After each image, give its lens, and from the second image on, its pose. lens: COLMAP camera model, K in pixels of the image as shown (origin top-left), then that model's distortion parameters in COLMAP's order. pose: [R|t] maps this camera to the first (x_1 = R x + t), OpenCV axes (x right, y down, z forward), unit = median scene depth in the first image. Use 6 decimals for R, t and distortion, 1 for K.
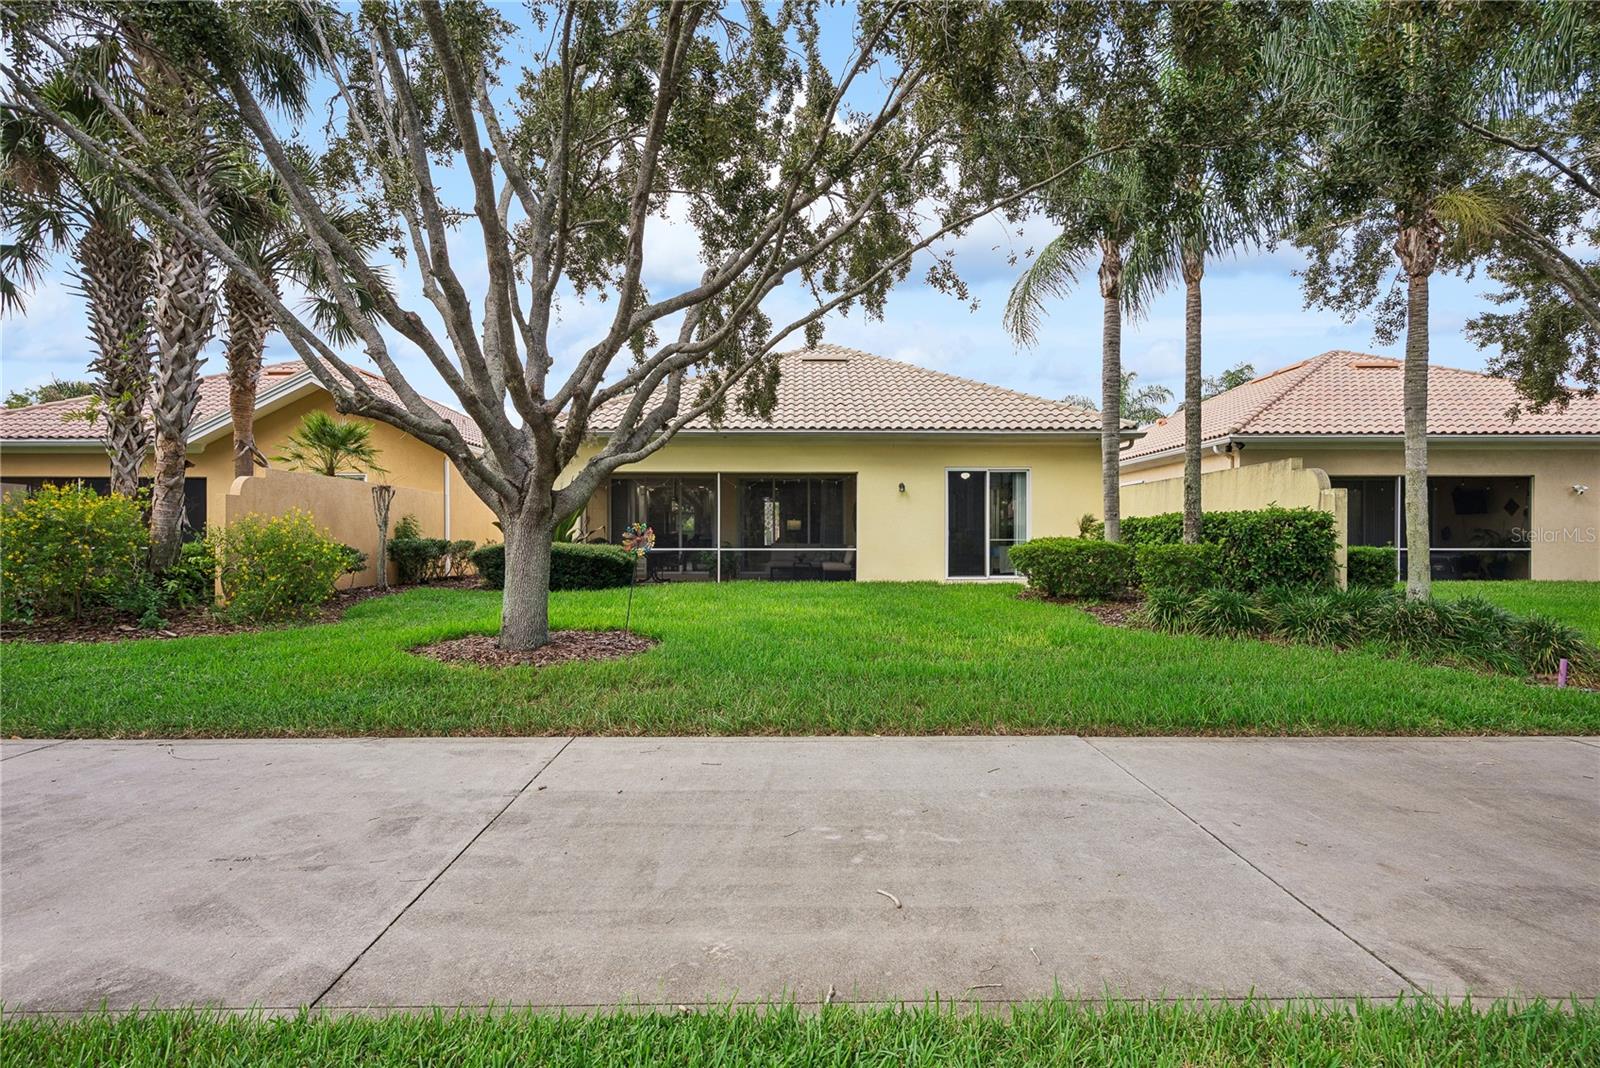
lens RADIAL K [[833.6, 0, 800.6], [0, 833.6, 534.8], [0, 0, 1]] dist [0.005010, 0.000742]
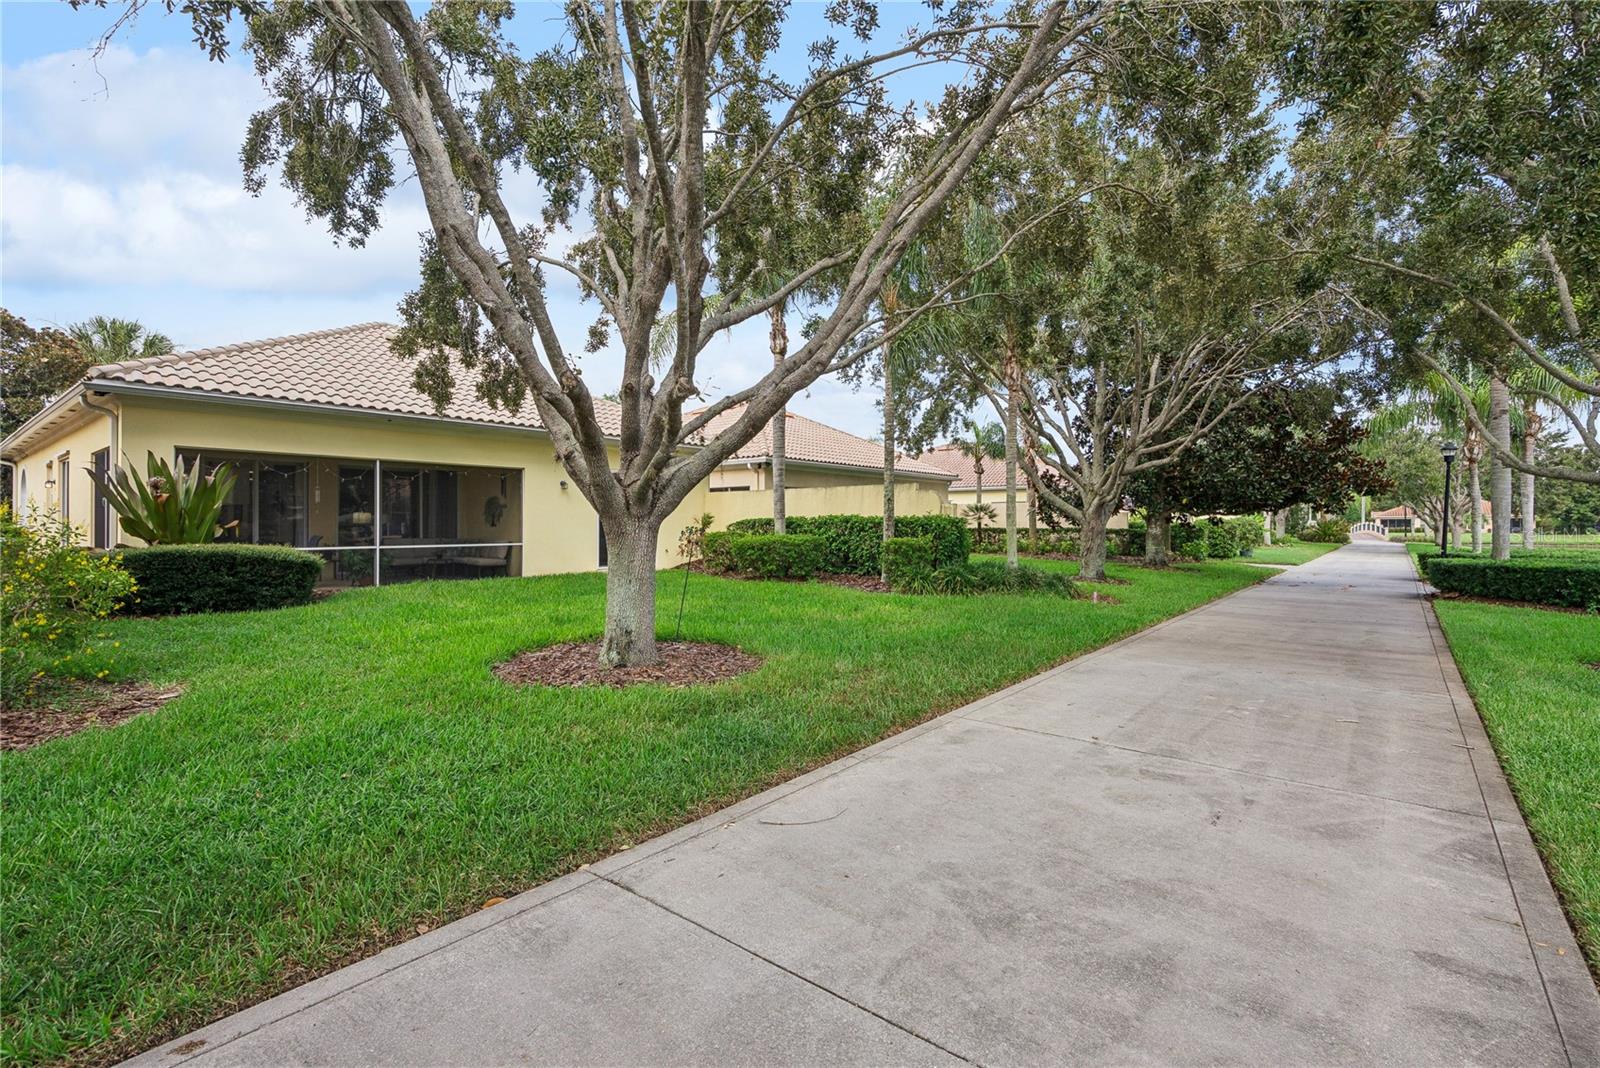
lens RADIAL K [[728.5, 0, 796.7], [0, 728.5, 524.3], [0, 0, 1]] dist [0.002158, 0.000385]
pose [[0.640135, -0.001264, 0.768262, -0.478288], [-0.002155, 0.999992, 0.003441, -0.012234], [-0.768260, -0.003858, 0.640127, 0.198826]]
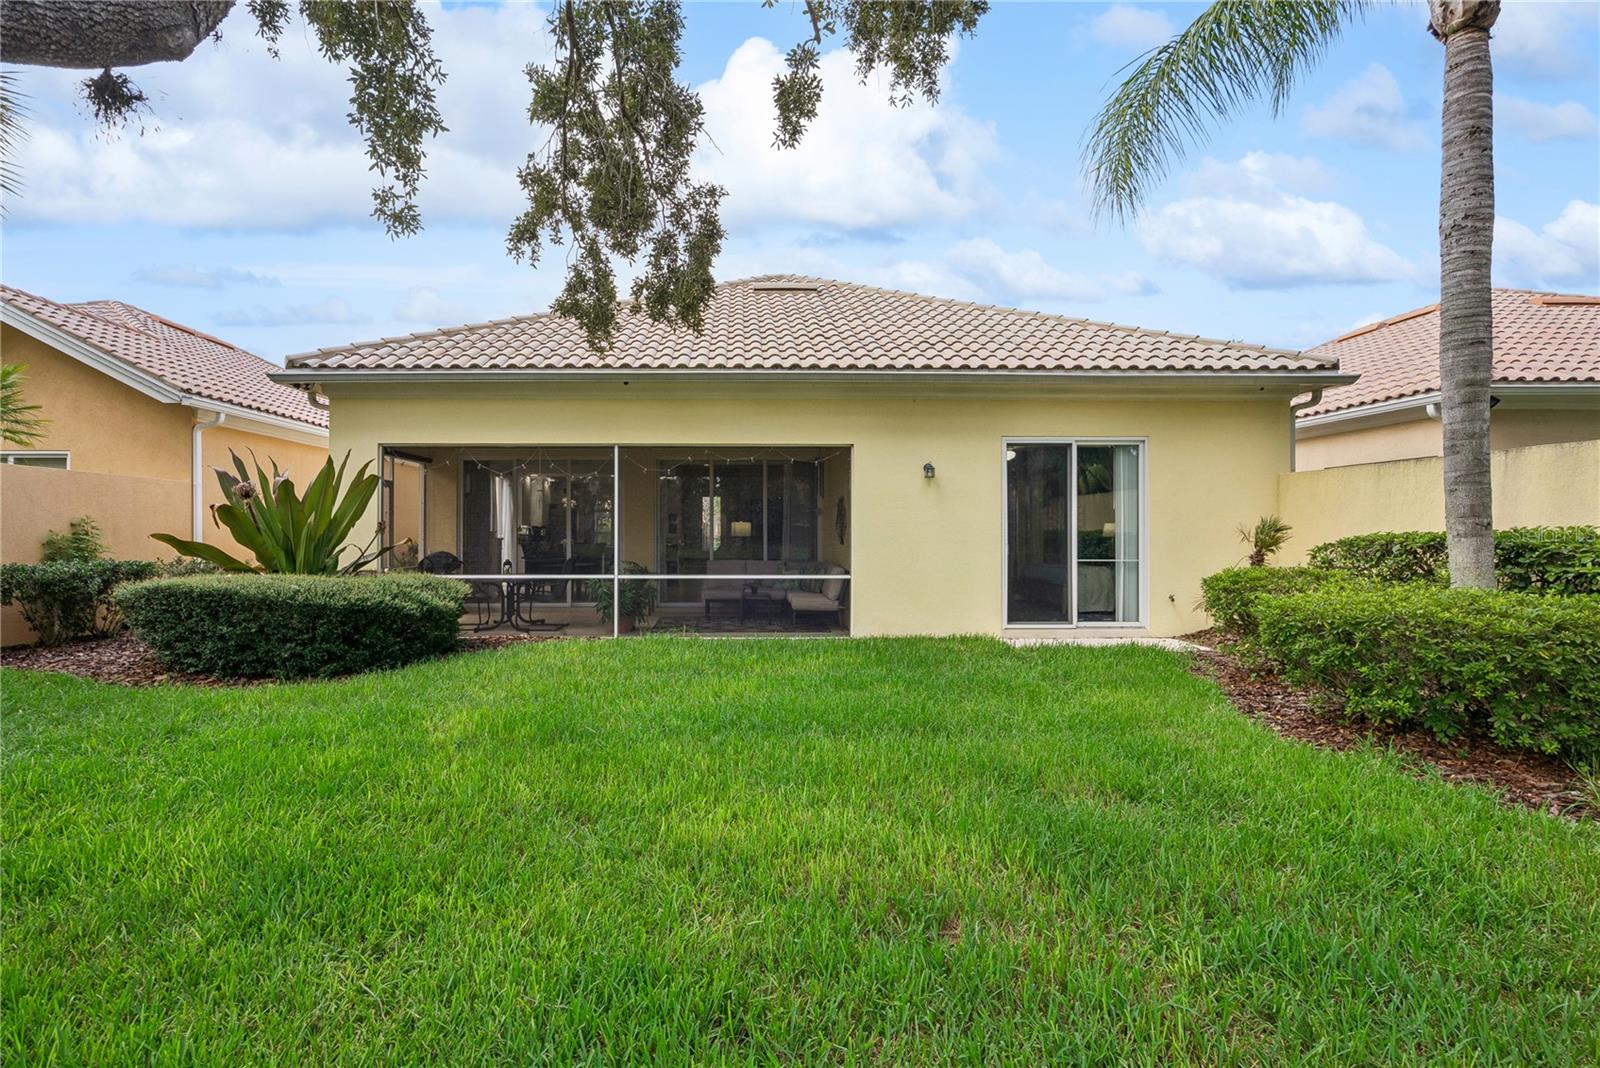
lens RADIAL K [[766.7, 0, 737.5], [0, 766.7, 532.5], [0, 0, 1]] dist [-0.003312, 0.000277]
pose [[0.999988, -0.000107, -0.004945, -0.012063], [0.000143, 0.999972, 0.007419, -0.021003], [0.004944, -0.007420, 0.999960, 0.542683]]
